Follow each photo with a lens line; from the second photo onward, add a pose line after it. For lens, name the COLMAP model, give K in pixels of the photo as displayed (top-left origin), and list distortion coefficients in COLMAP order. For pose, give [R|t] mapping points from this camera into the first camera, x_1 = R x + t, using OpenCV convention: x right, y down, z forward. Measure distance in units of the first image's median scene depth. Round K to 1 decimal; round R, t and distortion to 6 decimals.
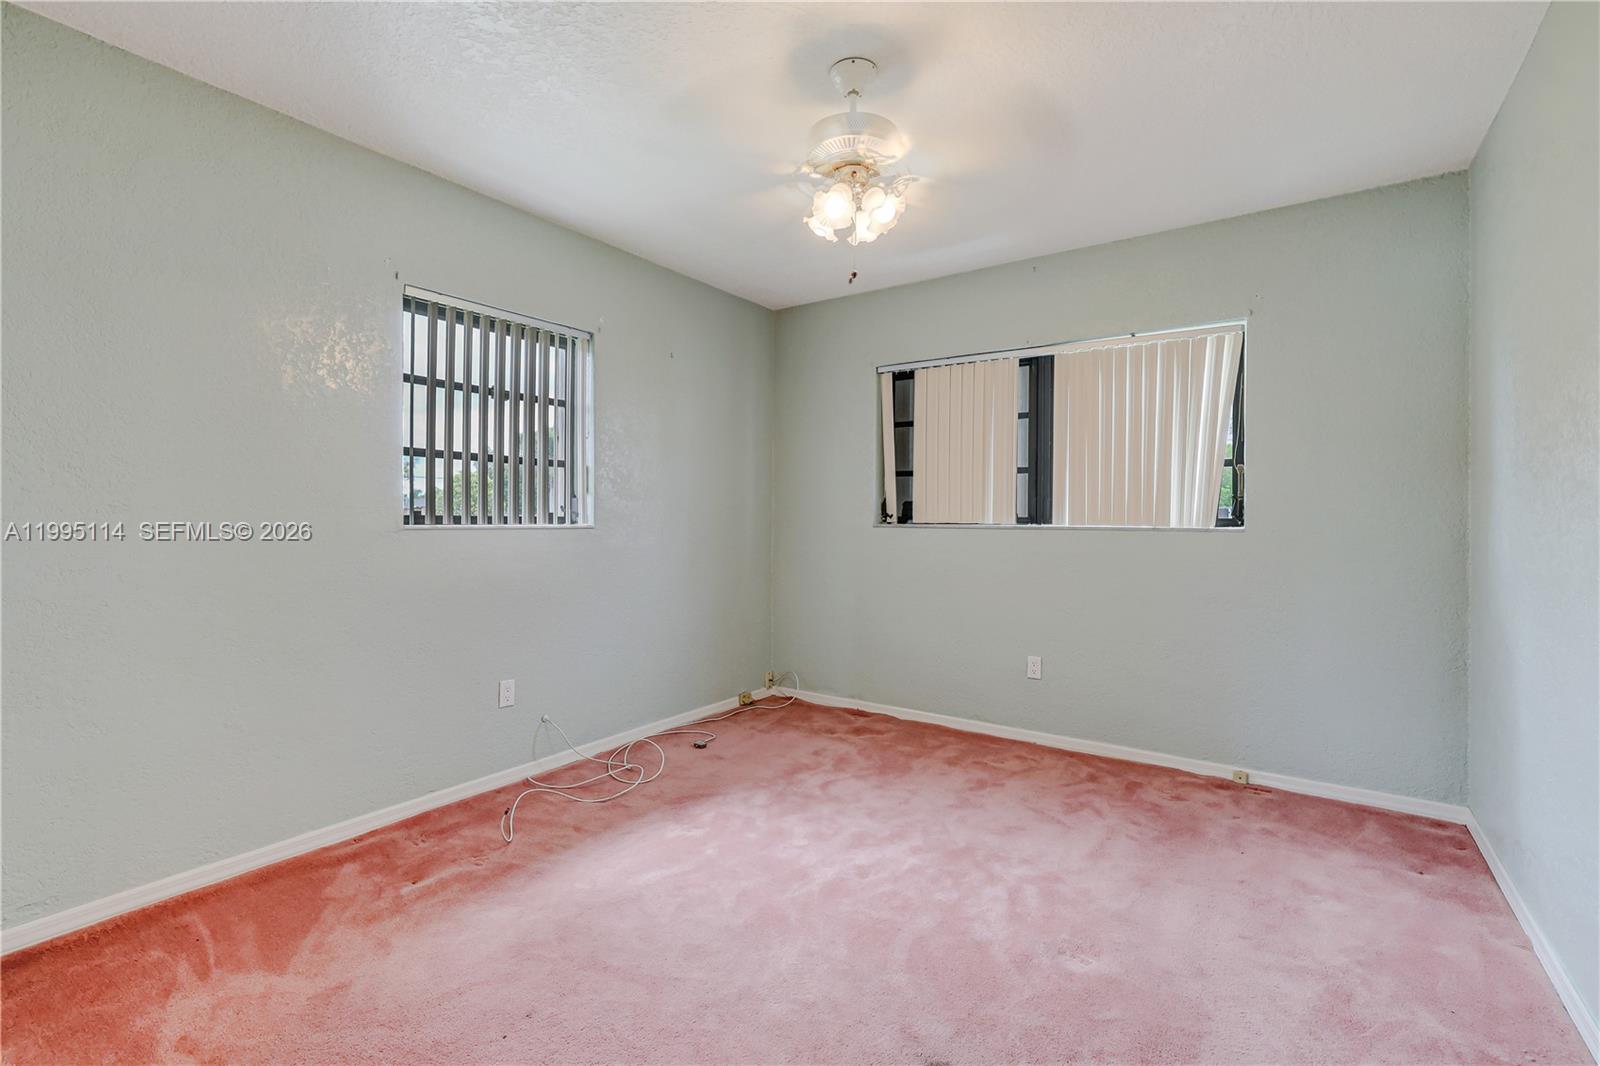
lens RADIAL K [[697.3, 0, 787.6], [0, 697.3, 521.3], [0, 0, 1]] dist [0.001160, 0.000331]
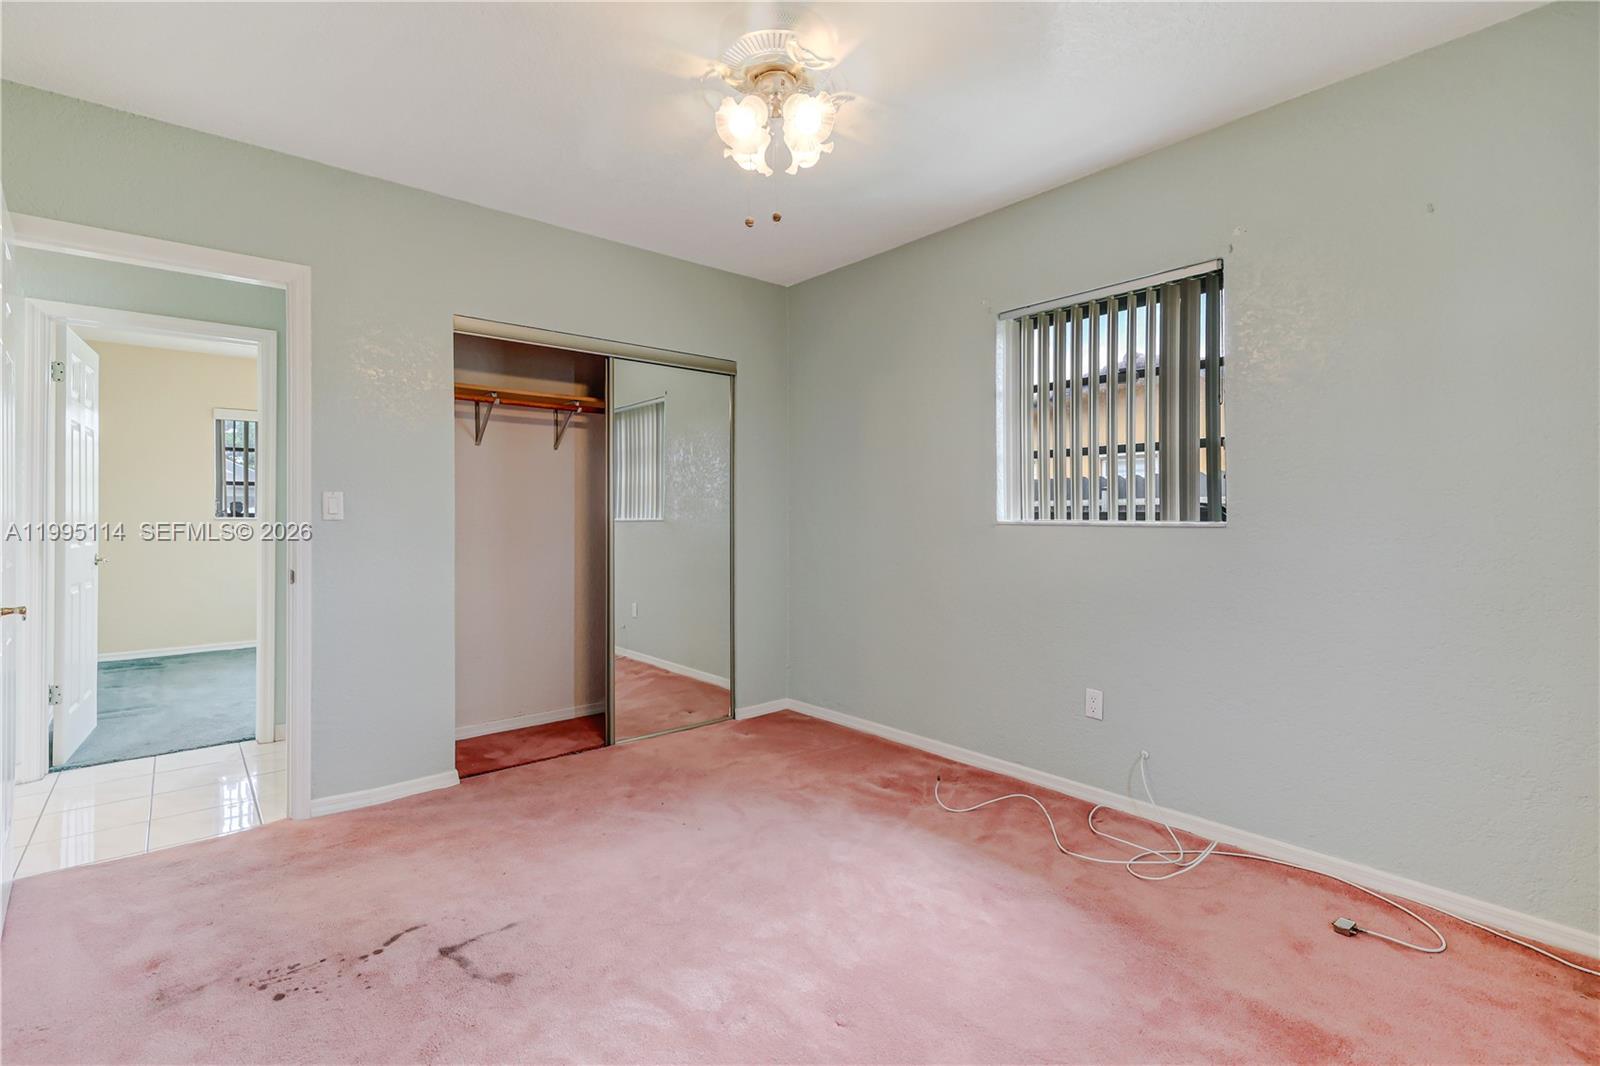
lens RADIAL K [[697.3, 0, 787.6], [0, 697.3, 521.3], [0, 0, 1]] dist [0.001160, 0.000331]
pose [[-0.218120, 0.006206, -0.975902, 0.609191], [-0.002155, 0.999974, 0.006840, -0.000705], [0.975920, 0.003595, -0.218101, 0.837702]]
